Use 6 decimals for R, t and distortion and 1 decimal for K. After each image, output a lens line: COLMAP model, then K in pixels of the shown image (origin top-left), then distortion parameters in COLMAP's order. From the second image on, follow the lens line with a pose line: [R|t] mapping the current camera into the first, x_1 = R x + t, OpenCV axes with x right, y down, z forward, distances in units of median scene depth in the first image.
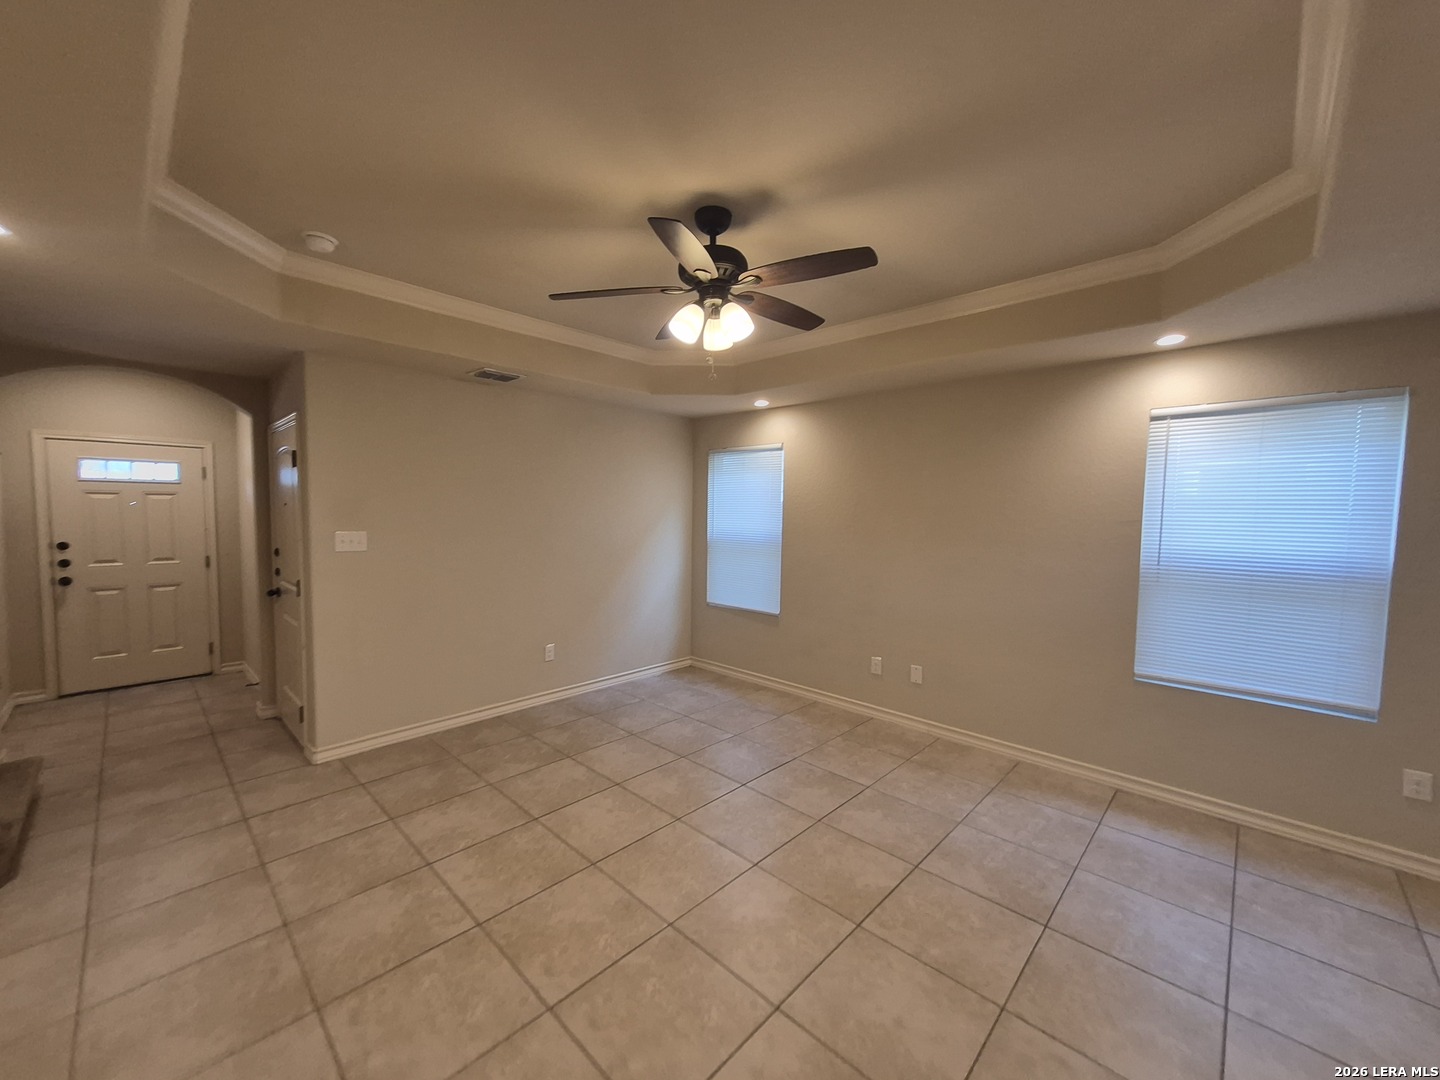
lens RADIAL K [[566.4, 0, 708.4], [0, 566.4, 542.8], [0, 0, 1]] dist [0.007420, -0.000507]
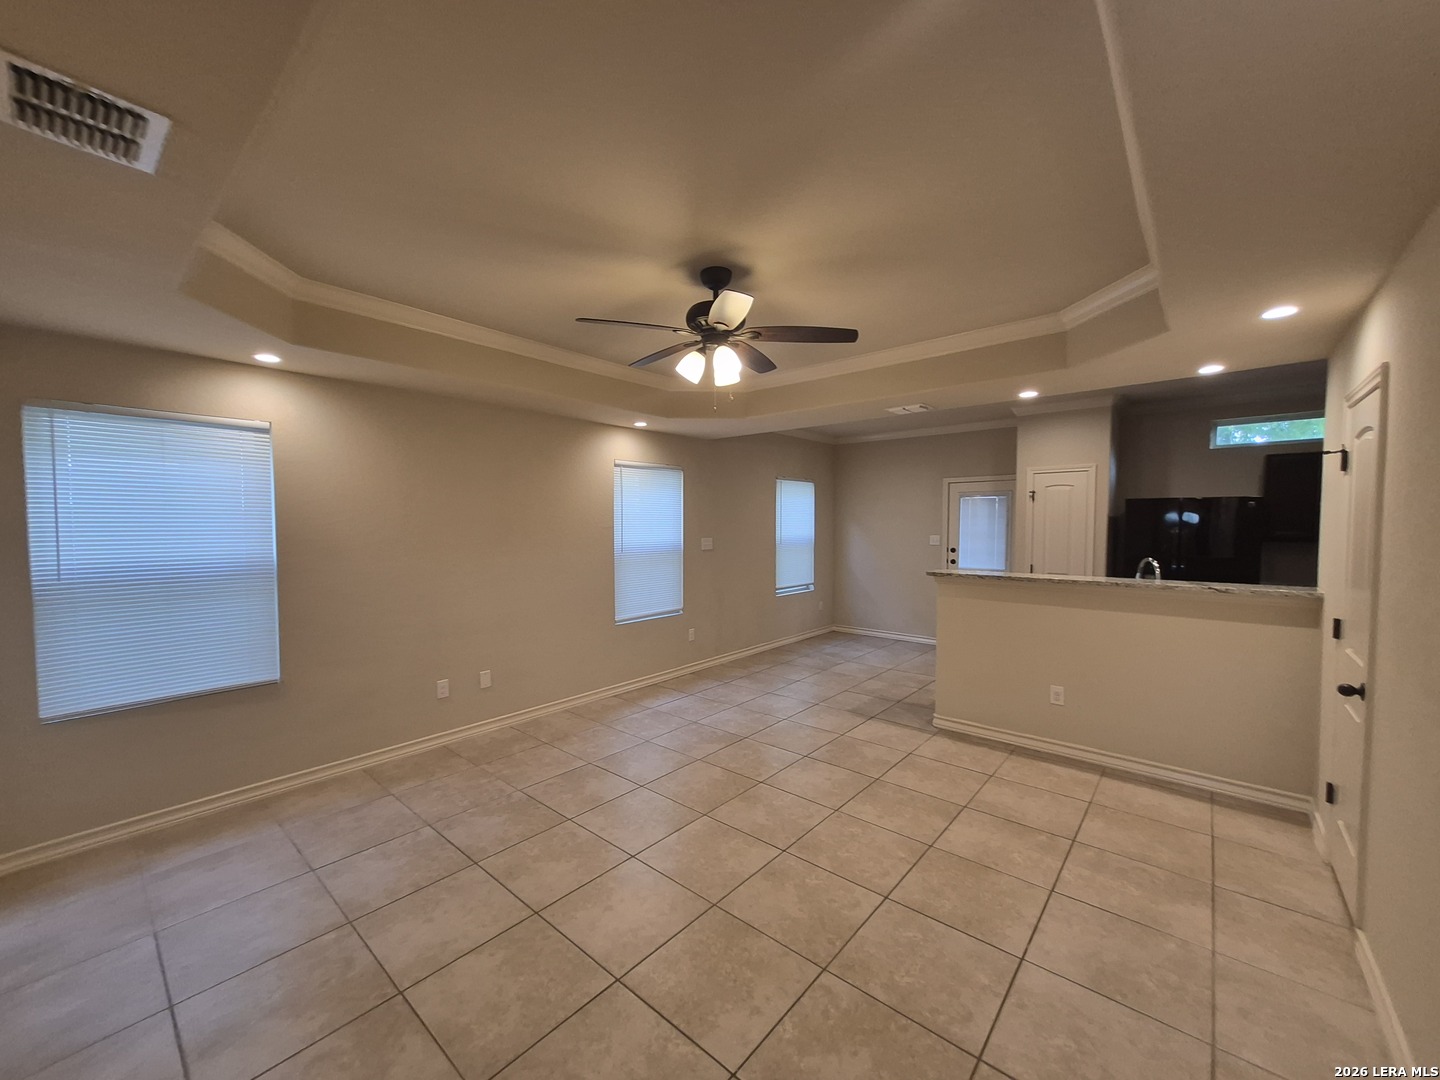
lens RADIAL K [[556.1, 0, 716.0], [0, 556.1, 547.7], [0, 0, 1]] dist [-0.003712, -0.000427]
pose [[-0.051001, -0.056239, 0.997114, -0.738863], [0.062617, 0.996269, 0.059394, -0.048440], [-0.996734, 0.065465, -0.047289, 0.687959]]
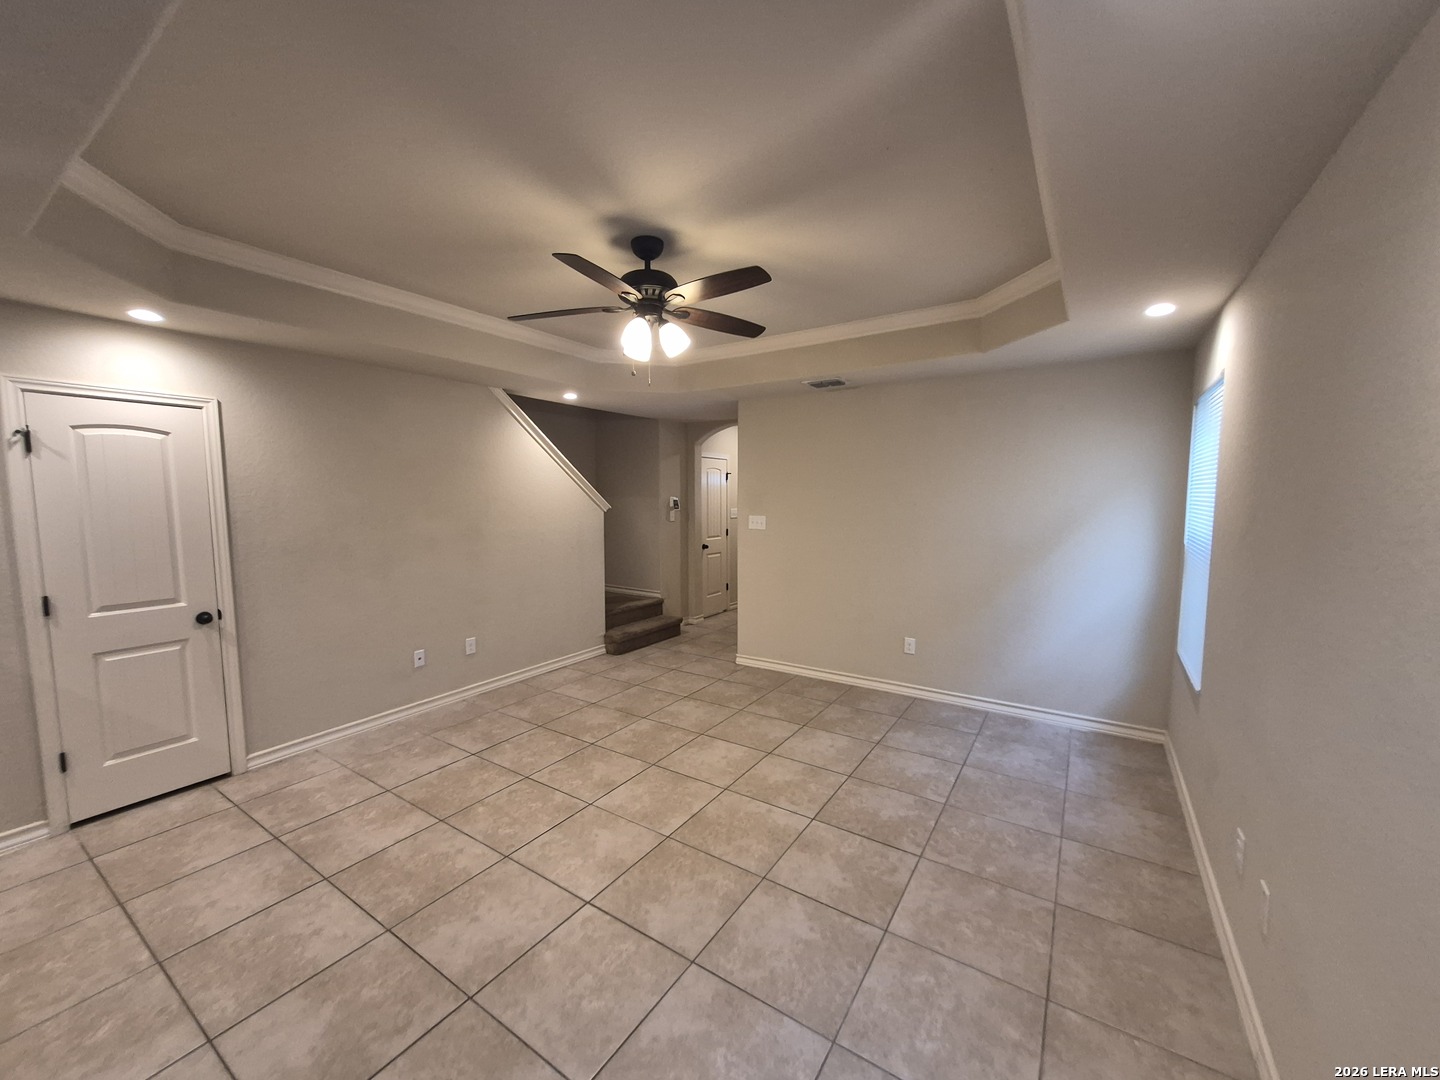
lens RADIAL K [[565.8, 0, 717.5], [0, 565.8, 550.2], [0, 0, 1]] dist [0.010317, -0.000098]
pose [[0.181928, 0.082731, -0.979825, 0.755441], [-0.052074, 0.995867, 0.074417, -0.033513], [0.981932, 0.037485, 0.185484, 0.604772]]
